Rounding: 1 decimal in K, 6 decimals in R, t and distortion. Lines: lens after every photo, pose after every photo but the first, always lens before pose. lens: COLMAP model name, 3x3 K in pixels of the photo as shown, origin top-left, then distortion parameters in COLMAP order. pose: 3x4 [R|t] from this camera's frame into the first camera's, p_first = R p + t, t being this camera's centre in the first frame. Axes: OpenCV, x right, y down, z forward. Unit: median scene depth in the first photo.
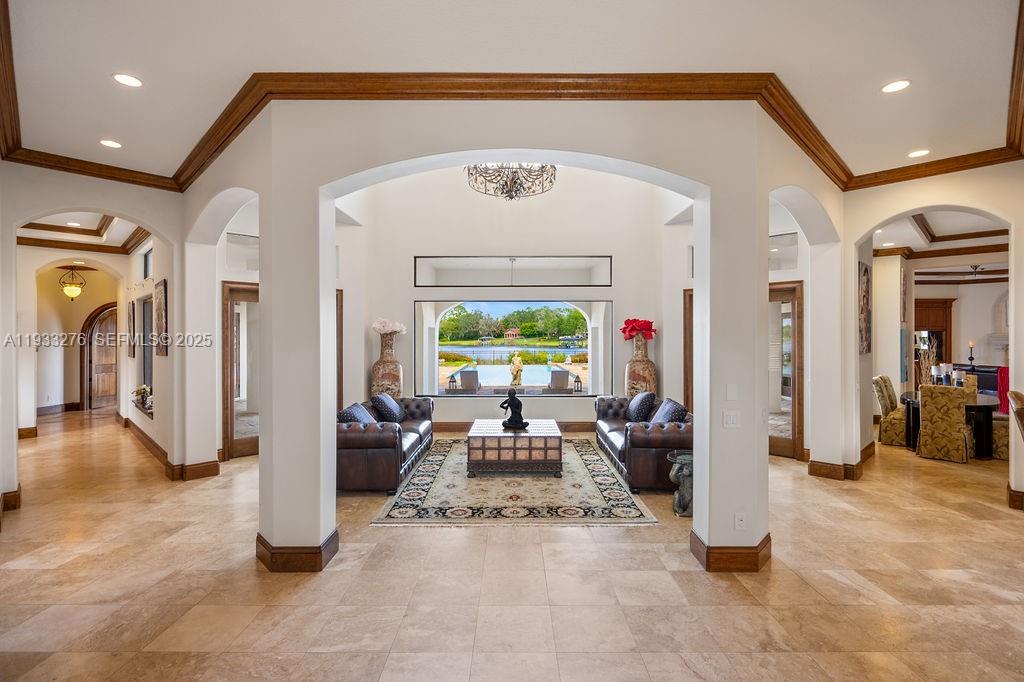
lens RADIAL K [[456.6, 0, 512.0], [0, 456.6, 341.0], [0, 0, 1]] dist [-0.000616, -0.000005]
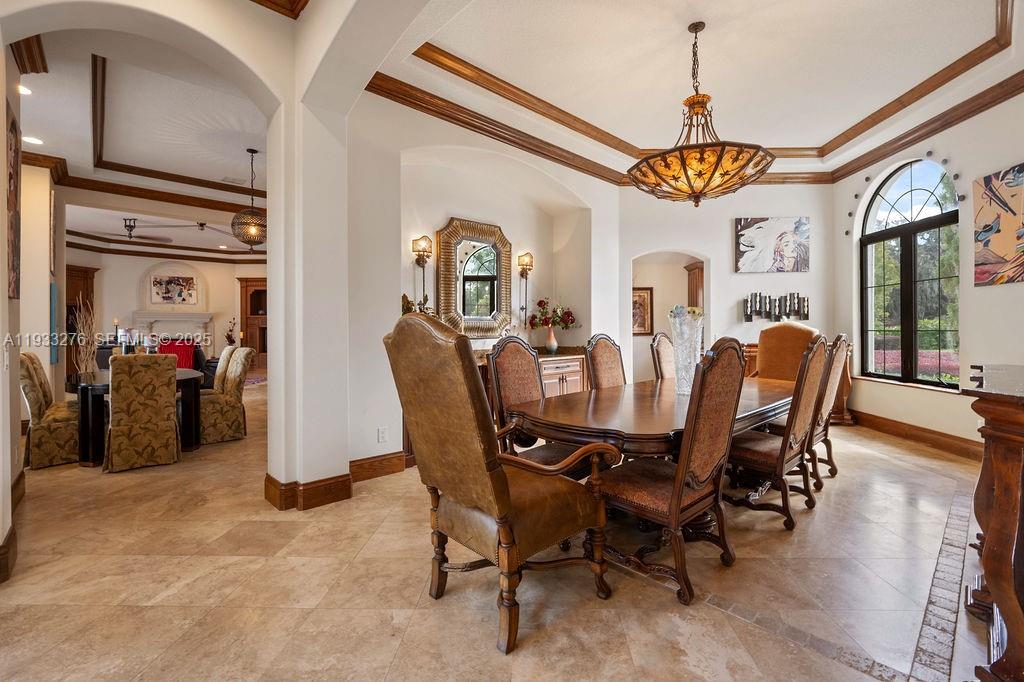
lens RADIAL K [[447.6, 0, 512.9], [0, 447.6, 331.0], [0, 0, 1]] dist [-0.000842, -0.000136]
pose [[0.009306, 0.001995, 0.999955, 0.292398], [0.009429, 0.999953, -0.002082, 0.068250], [-0.999912, 0.009448, 0.009287, 0.448245]]
